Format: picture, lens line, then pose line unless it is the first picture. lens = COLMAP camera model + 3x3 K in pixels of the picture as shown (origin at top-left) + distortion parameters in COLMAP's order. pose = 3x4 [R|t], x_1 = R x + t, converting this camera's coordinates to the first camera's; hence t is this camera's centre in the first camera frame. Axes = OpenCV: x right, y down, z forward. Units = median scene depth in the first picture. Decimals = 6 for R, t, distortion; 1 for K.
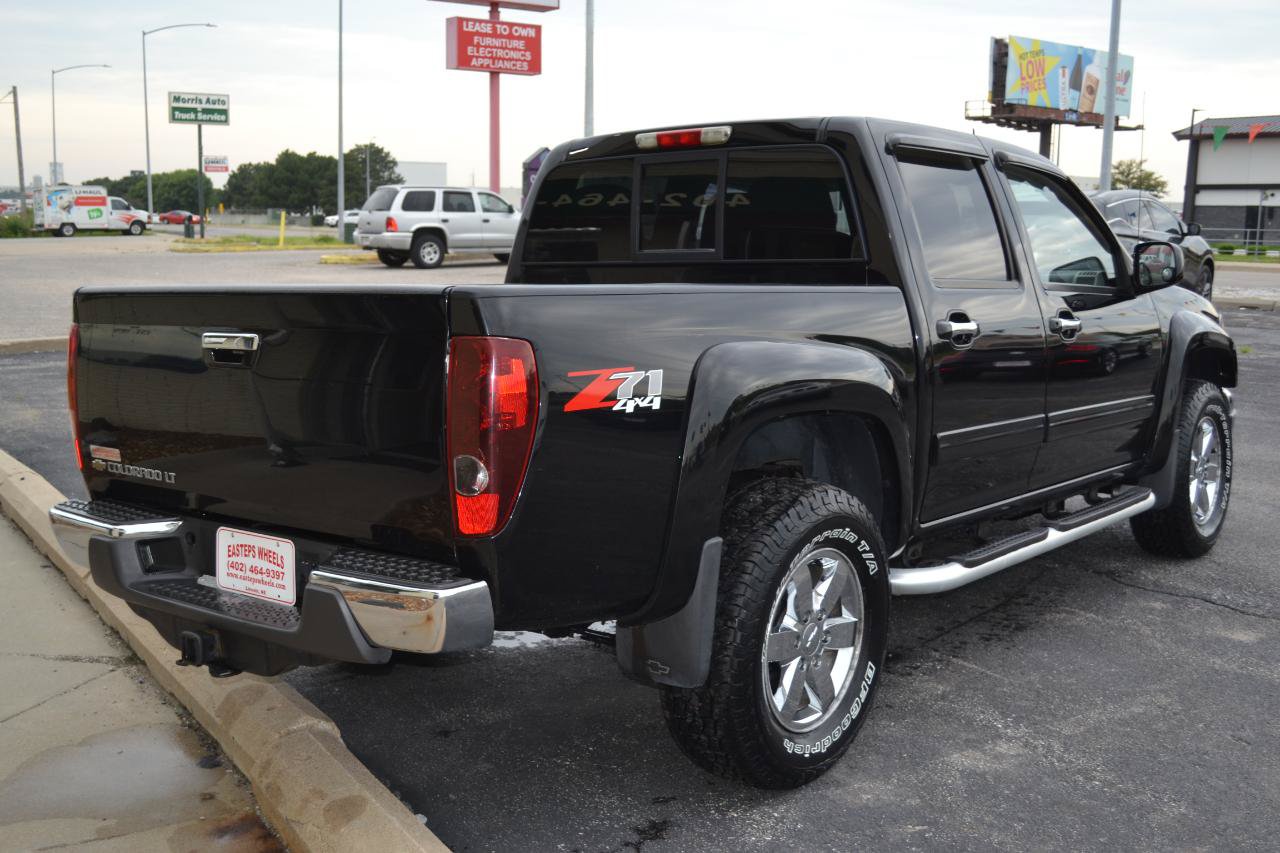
lens RADIAL K [[1378.0, 0, 640.0], [0, 1378.0, 426.5], [0, 0, 1]] dist [-0.025728, -0.031911]
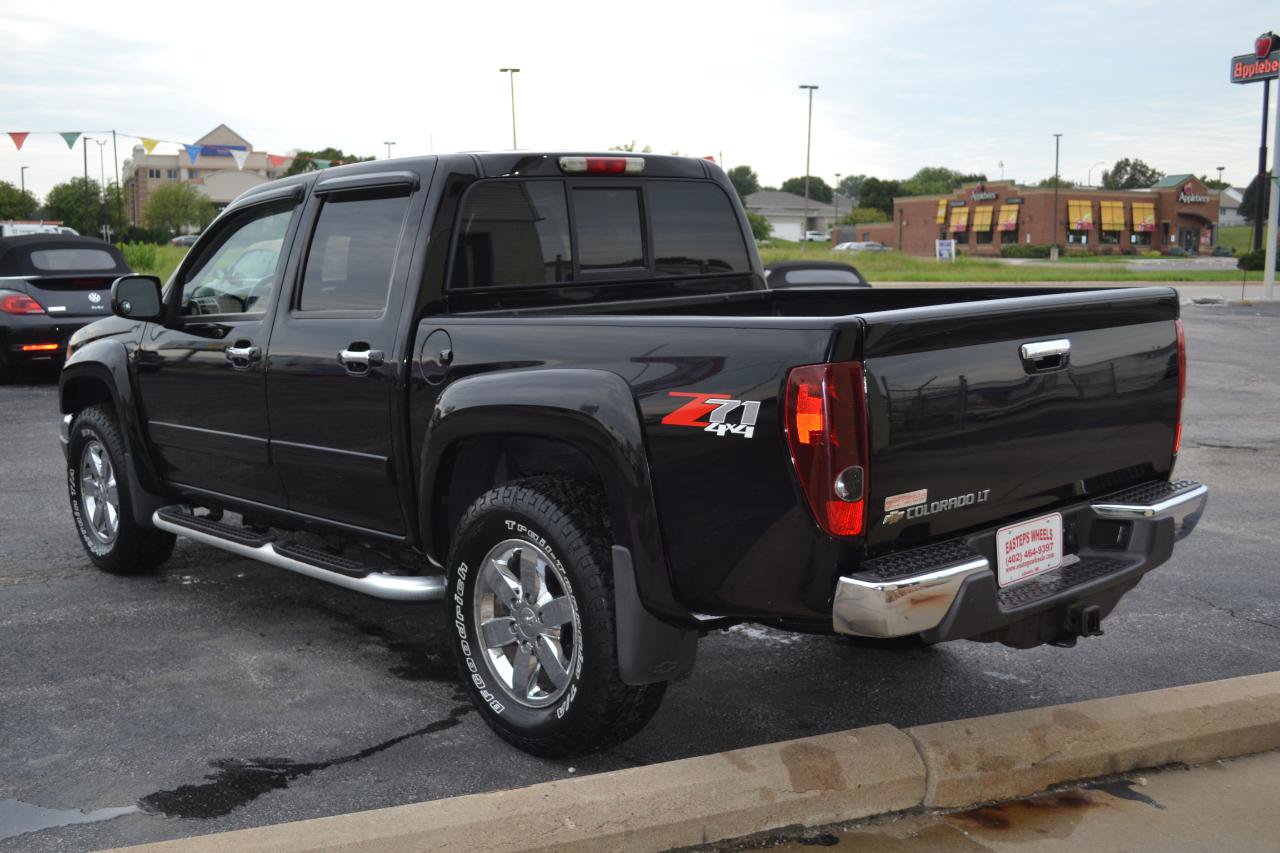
lens RADIAL K [[1378.0, 0, 640.0], [0, 1378.0, 426.5], [0, 0, 1]] dist [-0.025728, -0.031911]
pose [[0.147909, -0.129015, 0.980550, -1.387648], [0.146155, 0.983420, 0.107346, -0.160649], [-0.978142, 0.127435, 0.164313, 1.096282]]
